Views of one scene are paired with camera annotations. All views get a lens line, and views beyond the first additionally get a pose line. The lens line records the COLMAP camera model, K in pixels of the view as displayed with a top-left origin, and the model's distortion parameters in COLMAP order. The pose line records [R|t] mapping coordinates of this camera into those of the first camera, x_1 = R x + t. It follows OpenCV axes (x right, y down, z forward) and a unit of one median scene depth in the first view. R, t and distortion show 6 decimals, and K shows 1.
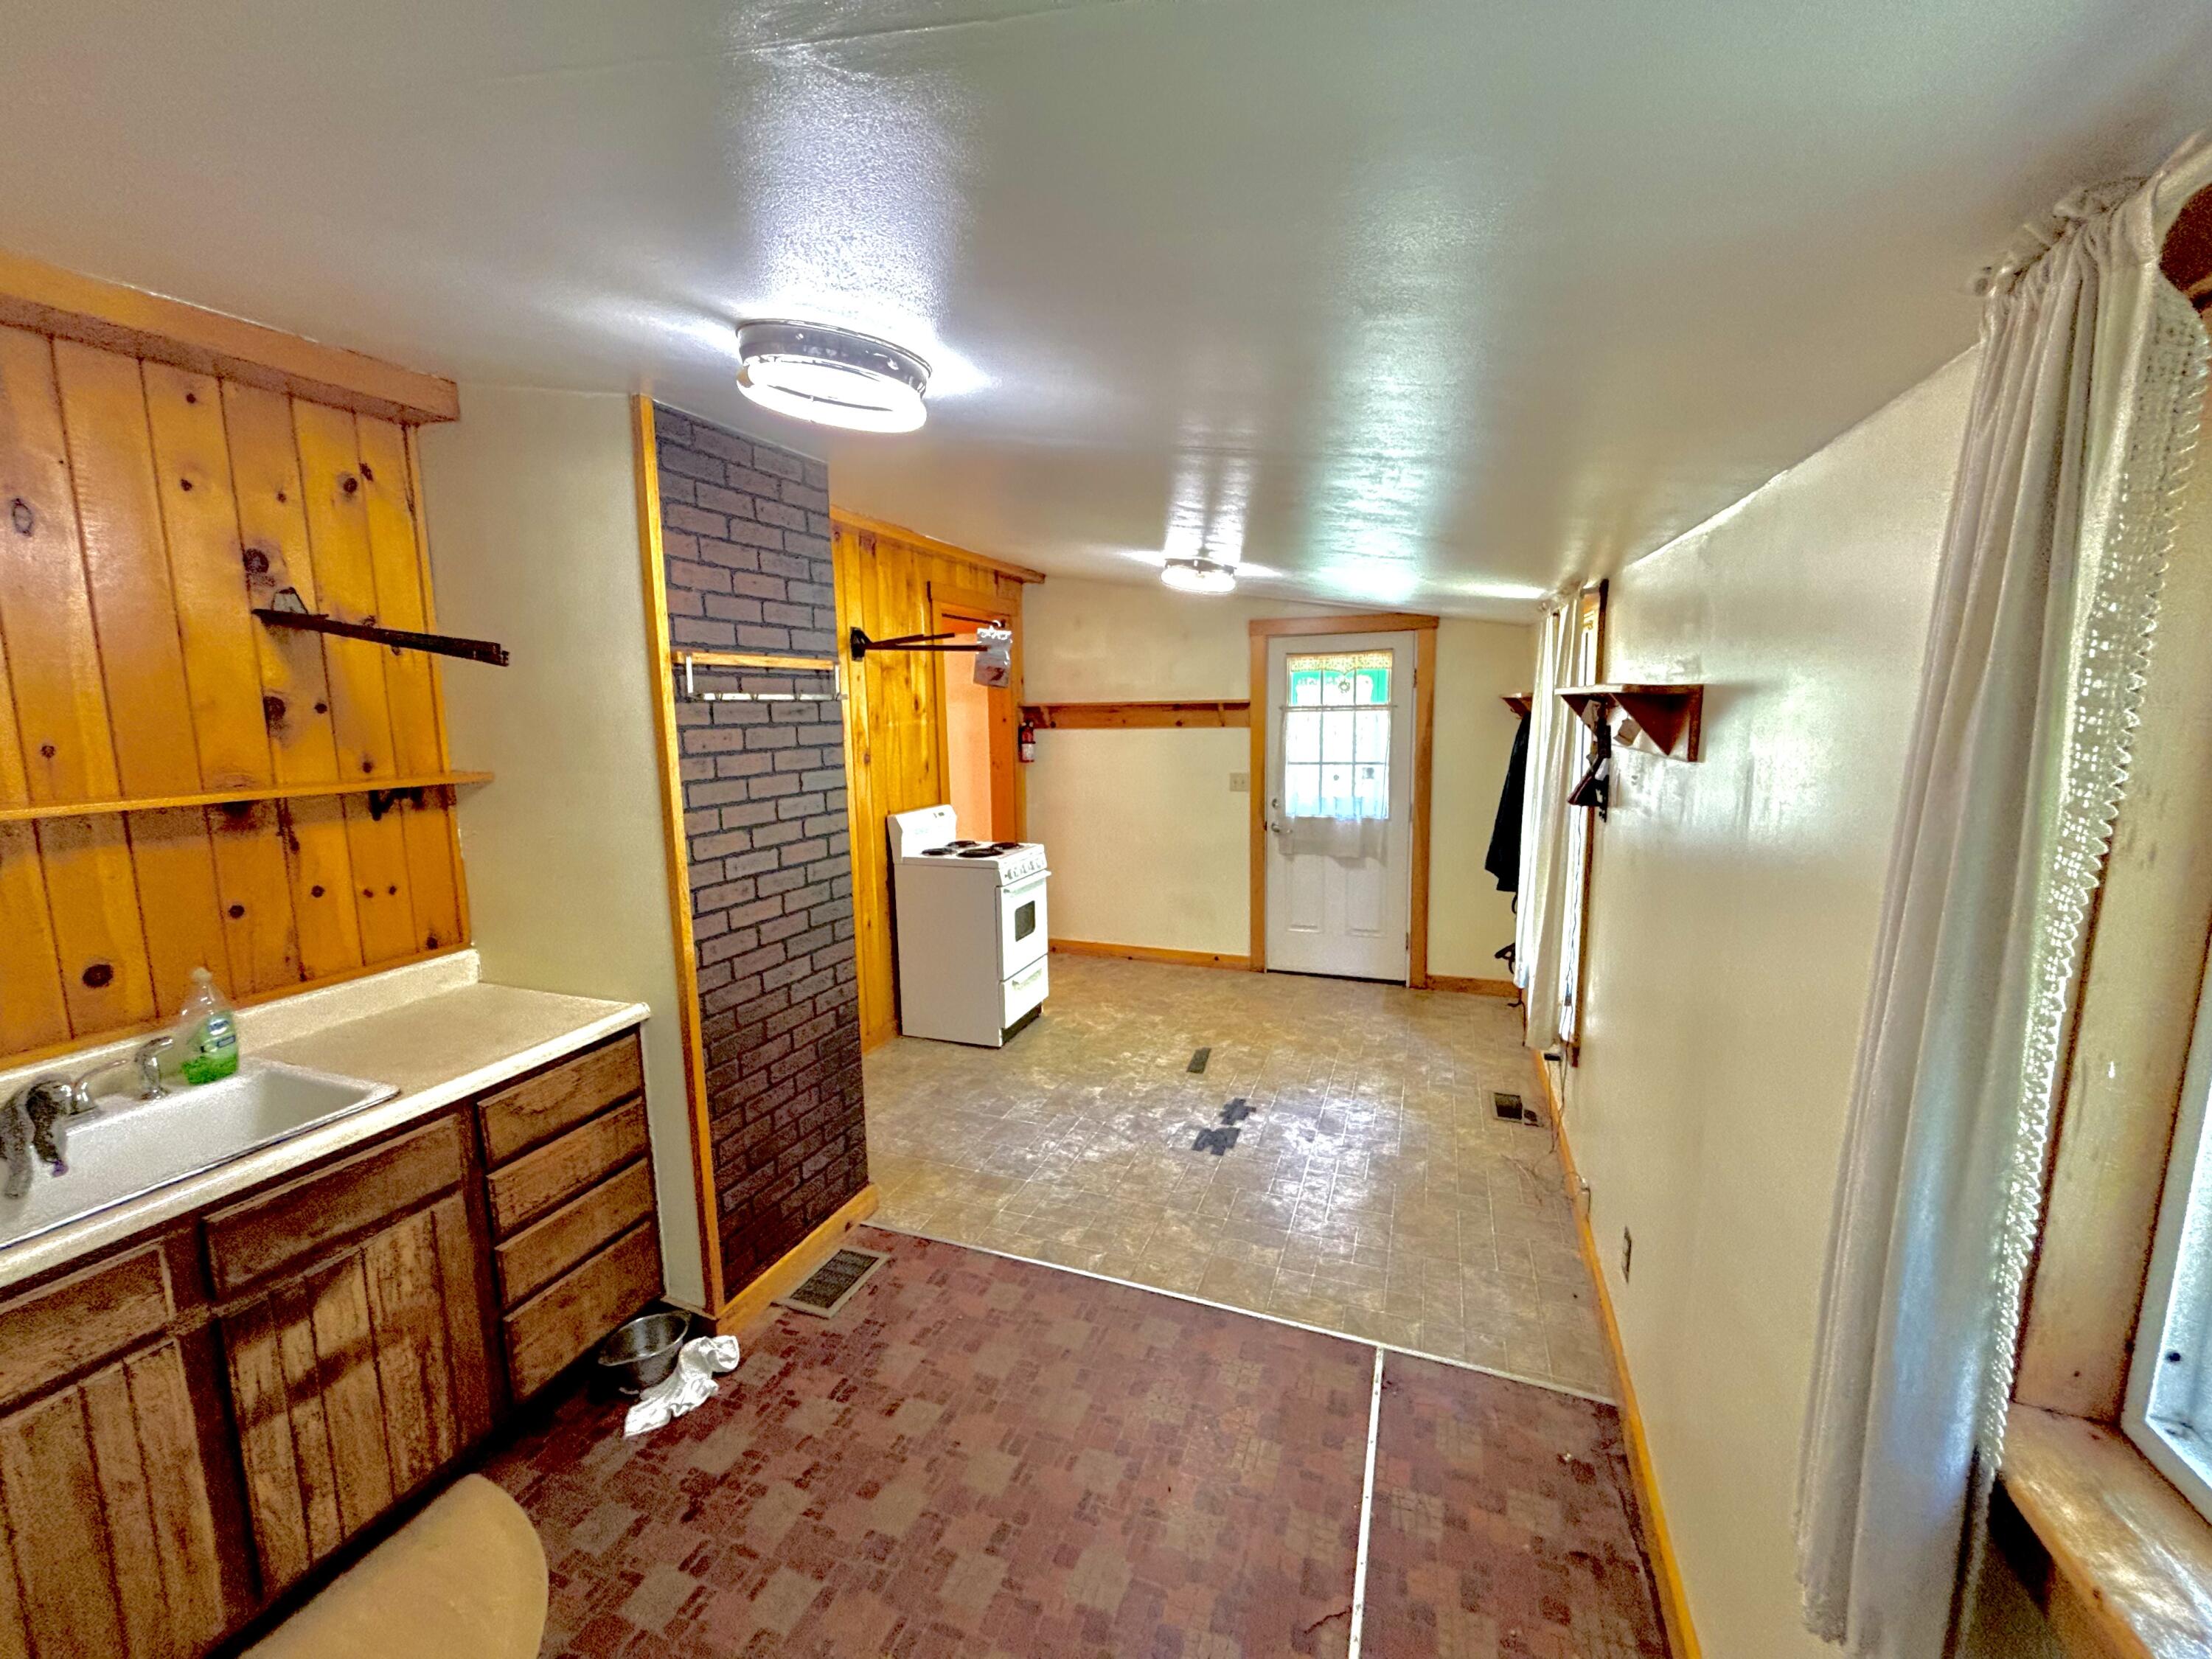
lens RADIAL K [[889.1, 0, 1101.0], [0, 889.1, 826.3], [0, 0, 1]] dist [-0.000480, -0.000101]
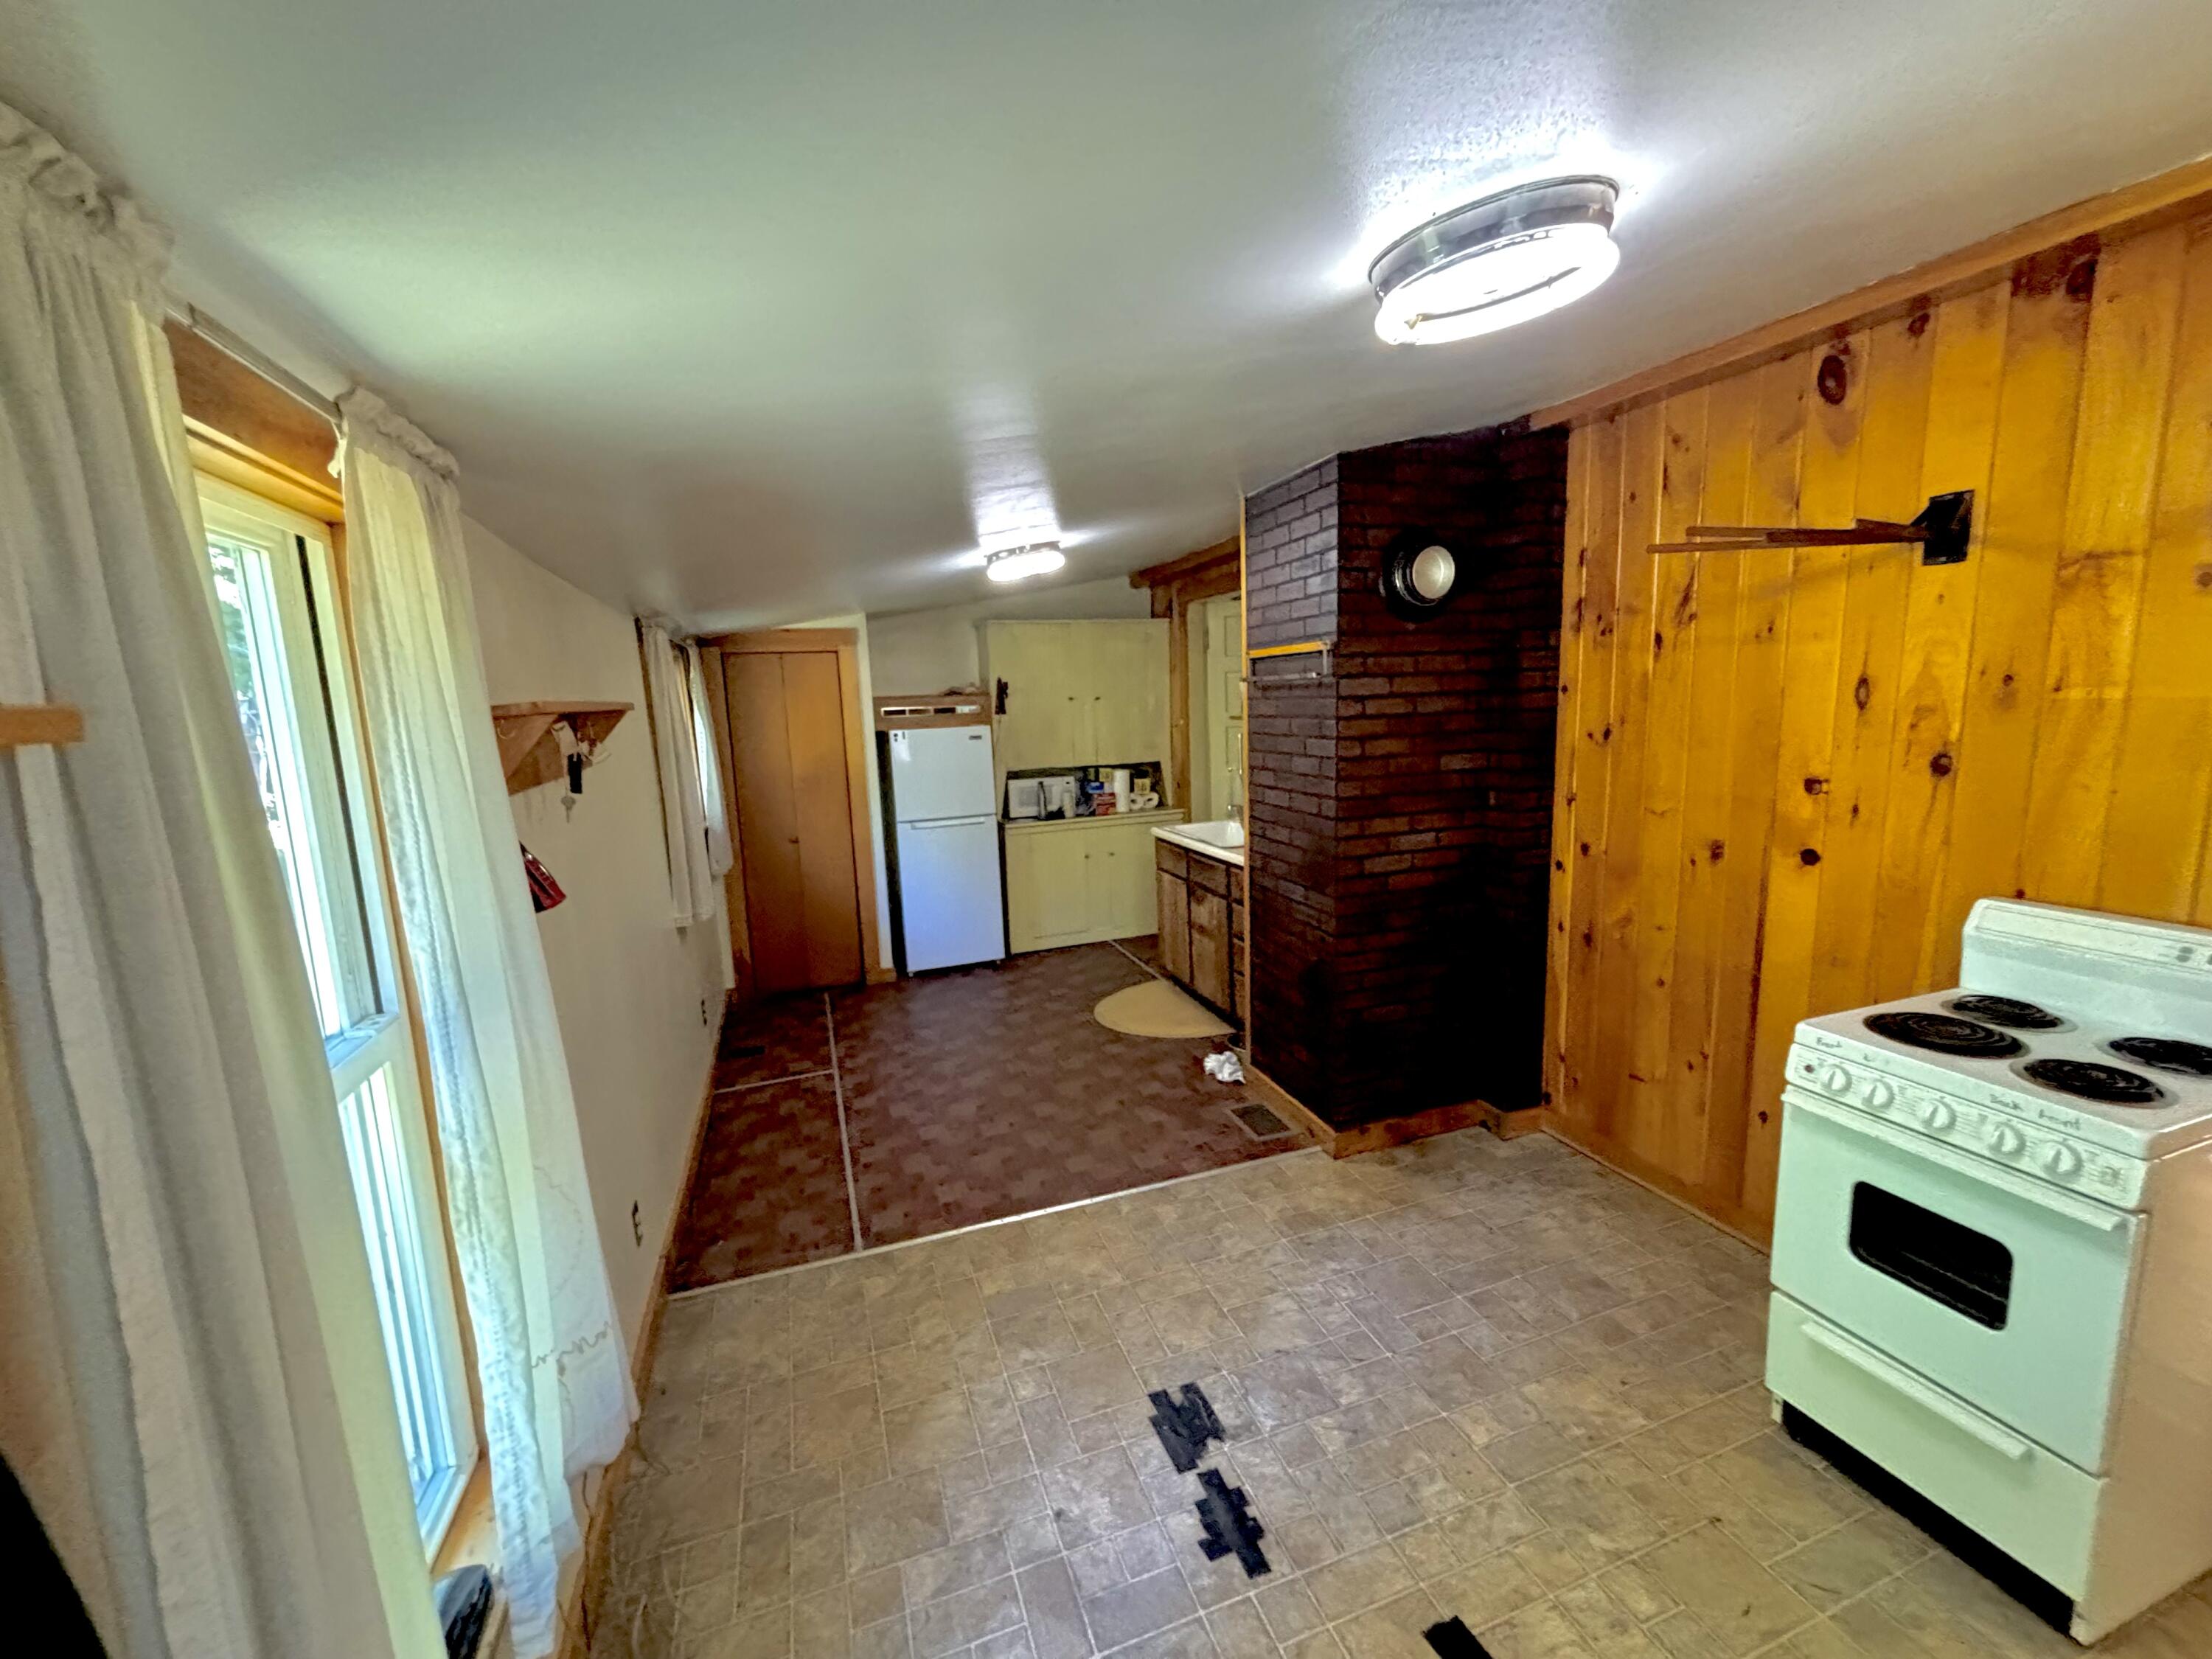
lens RADIAL K [[898.4, 0, 1110.8], [0, 898.4, 830.3], [0, 0, 1]] dist [-0.001032, 0.000285]
pose [[-0.764835, 0.143656, -0.628005, 0.726072], [-0.035246, 0.964030, 0.263448, -0.280900], [0.643261, 0.223629, -0.732261, 1.951851]]
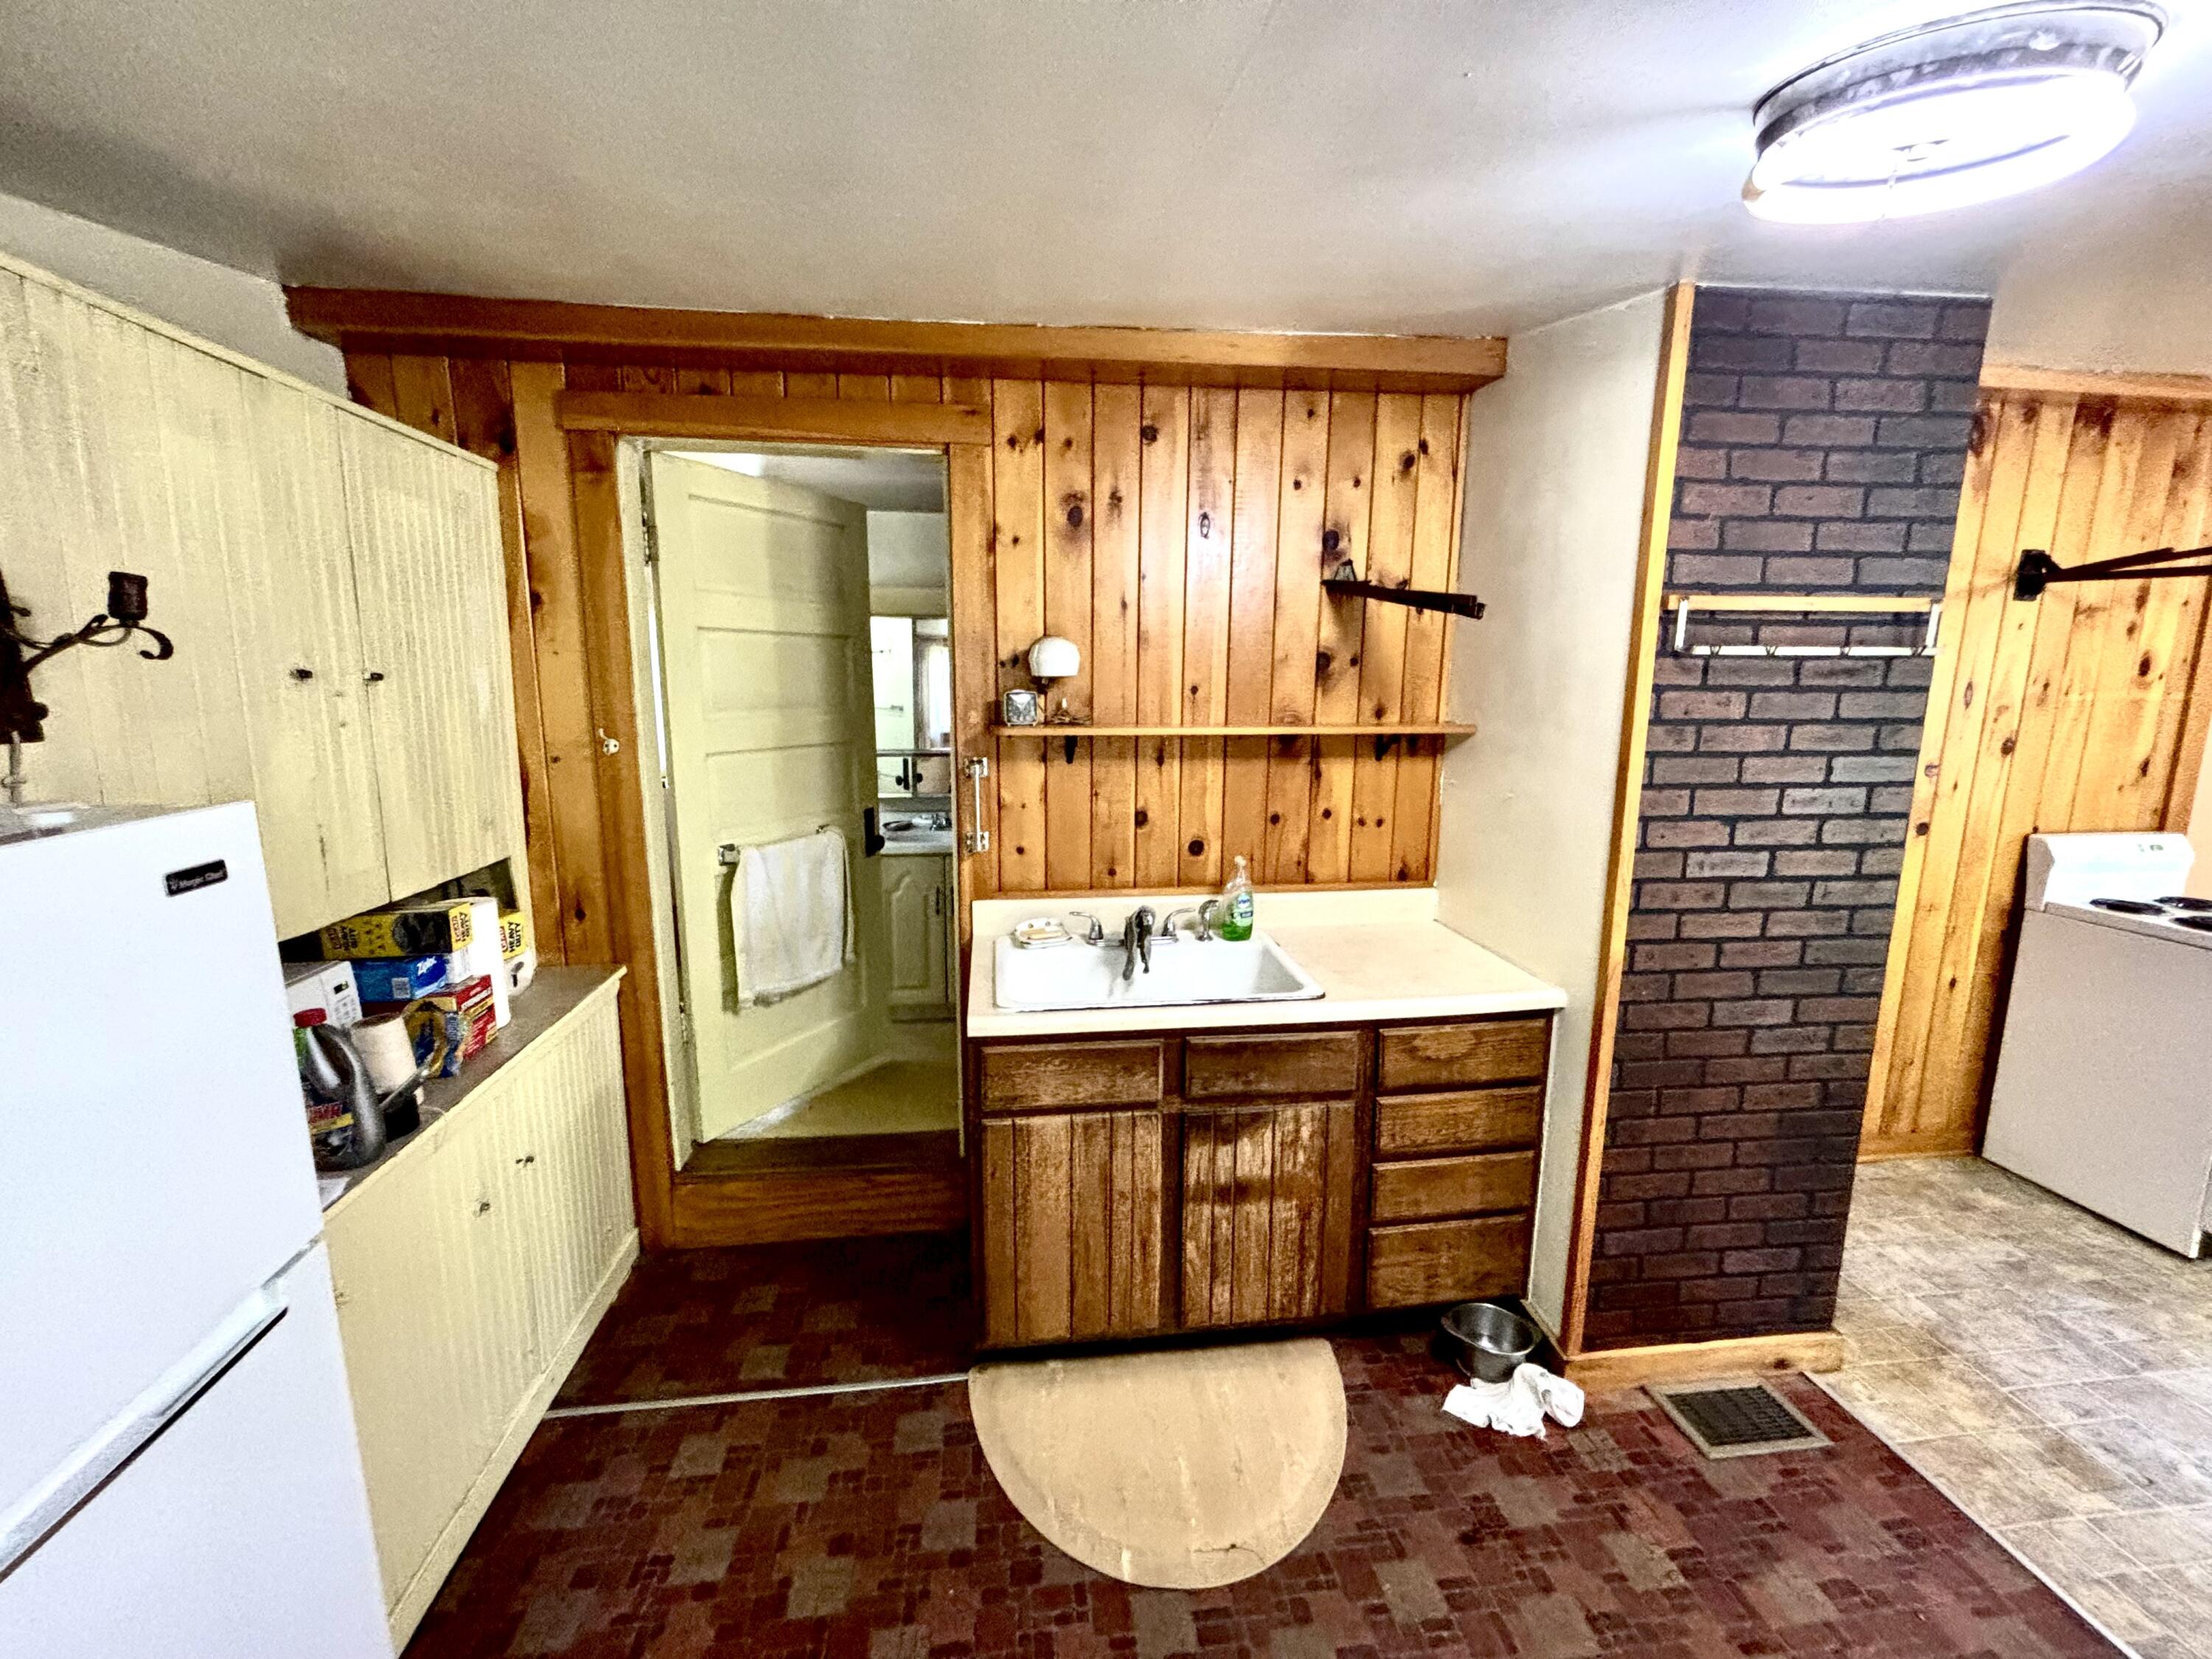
lens RADIAL K [[894.3, 0, 1104.8], [0, 894.3, 827.1], [0, 0, 1]] dist [0.001849, 0.000382]
pose [[0.464597, 0.168707, -0.869303, 0.037874], [-0.131599, 0.983937, 0.120621, -0.014352], [0.875689, 0.058360, 0.479336, 0.139241]]
